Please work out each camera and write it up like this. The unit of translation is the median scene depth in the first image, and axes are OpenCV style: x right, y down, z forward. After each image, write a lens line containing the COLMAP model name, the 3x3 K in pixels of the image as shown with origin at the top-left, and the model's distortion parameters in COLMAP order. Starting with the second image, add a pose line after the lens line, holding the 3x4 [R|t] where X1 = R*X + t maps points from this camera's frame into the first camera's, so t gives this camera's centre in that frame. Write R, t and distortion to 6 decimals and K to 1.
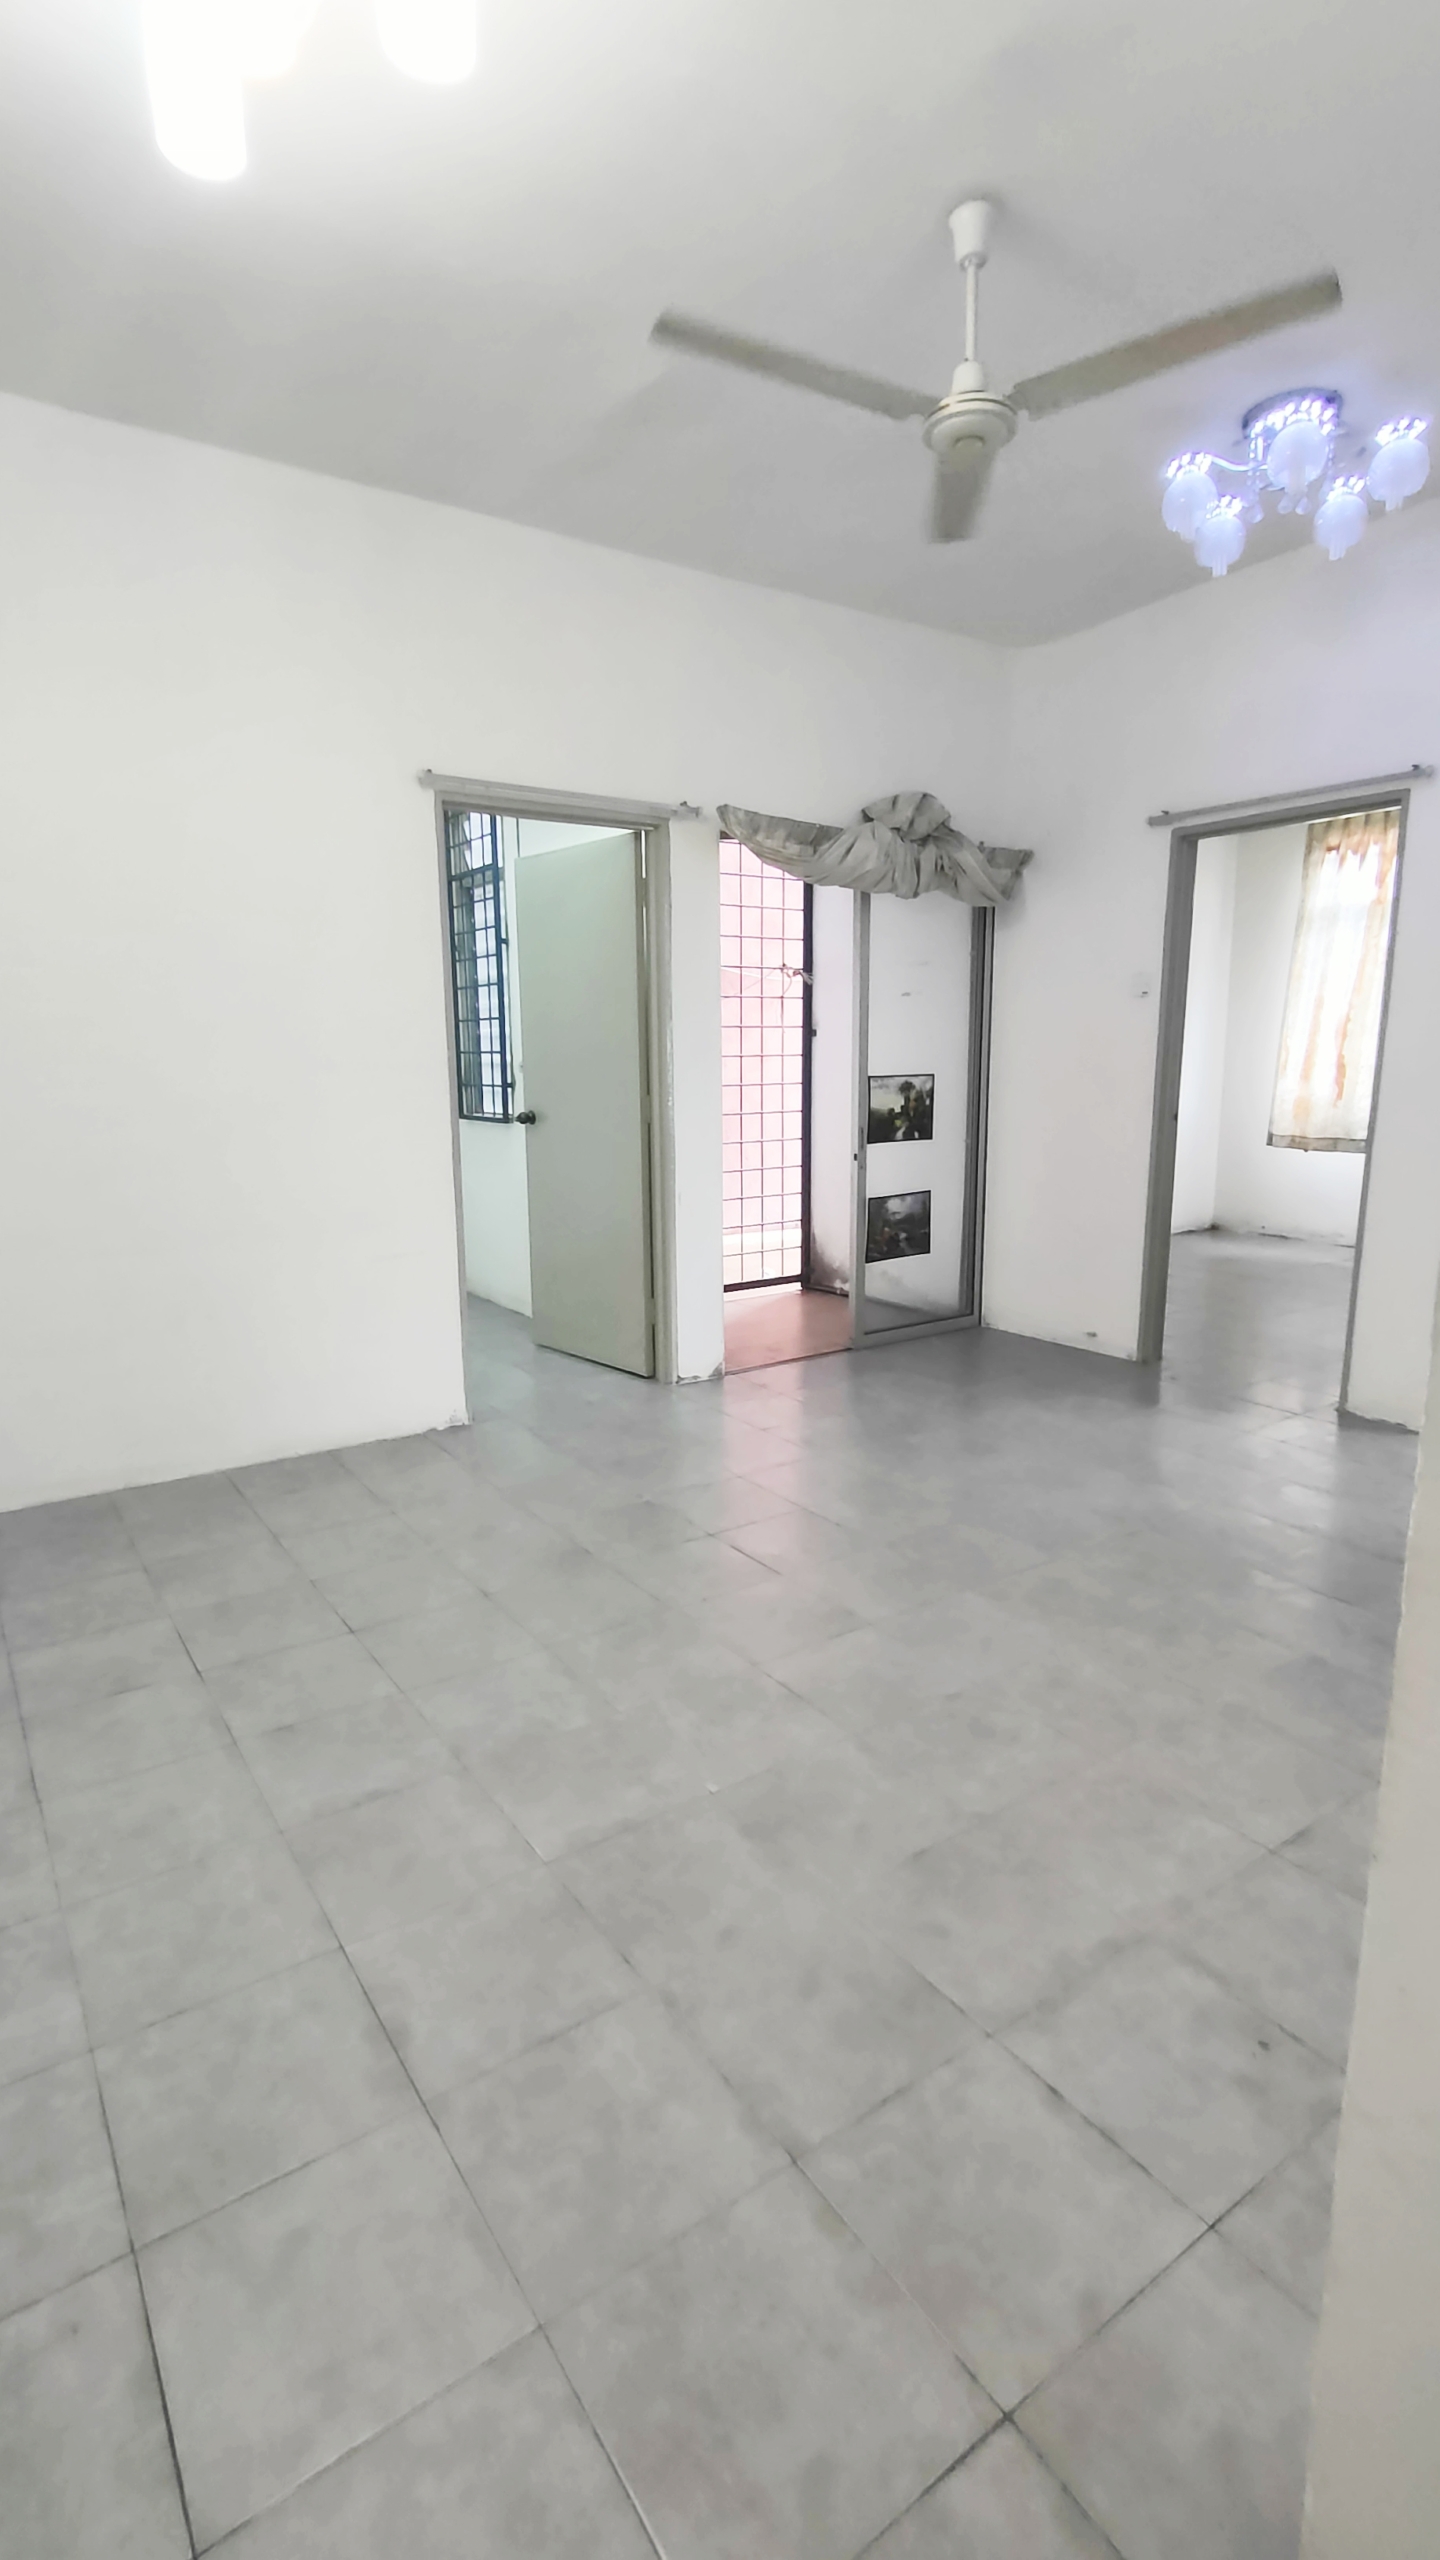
lens RADIAL K [[1202.6, 0, 720.0], [0, 1202.6, 1280.0], [0, 0, 1]] dist [0.003680, 0.000349]
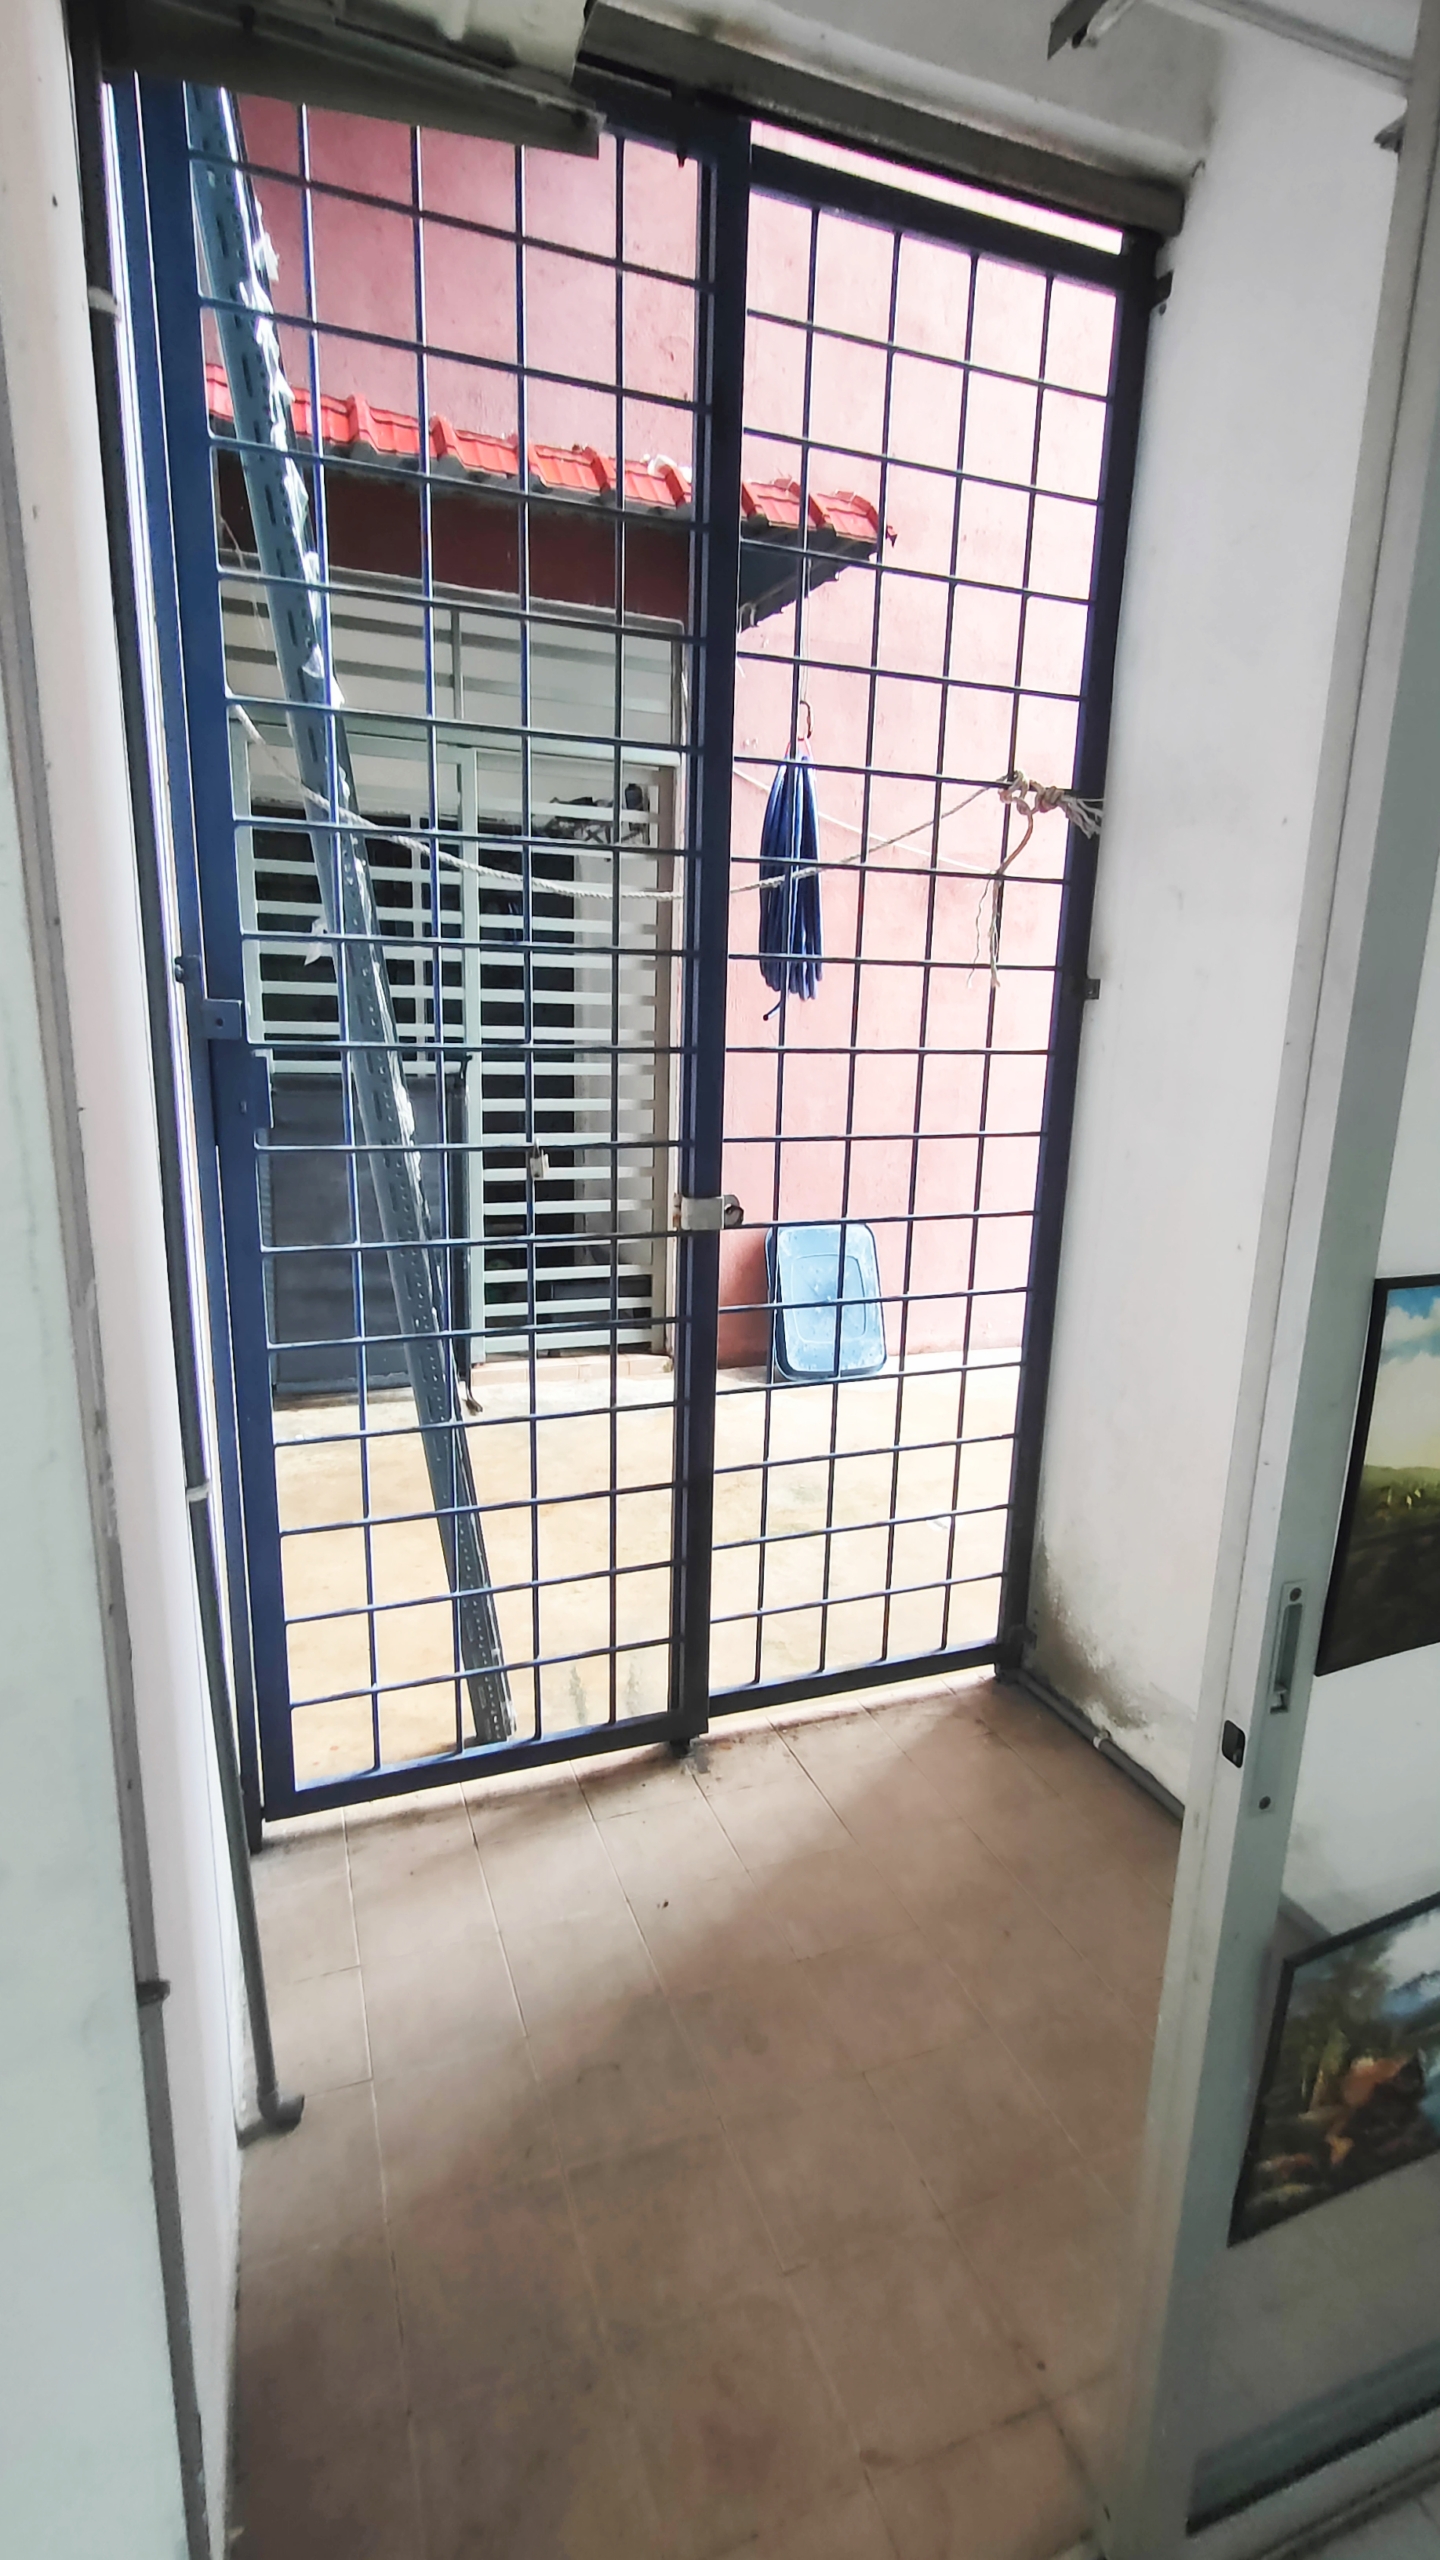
lens RADIAL K [[1202.6, 0, 720.0], [0, 1202.6, 1280.0], [0, 0, 1]] dist [0.003680, 0.000349]
pose [[0.971527, 0.086175, -0.220702, 0.058873], [-0.076628, 0.995730, 0.051475, -0.133819], [0.224196, -0.033097, 0.973982, 0.648936]]
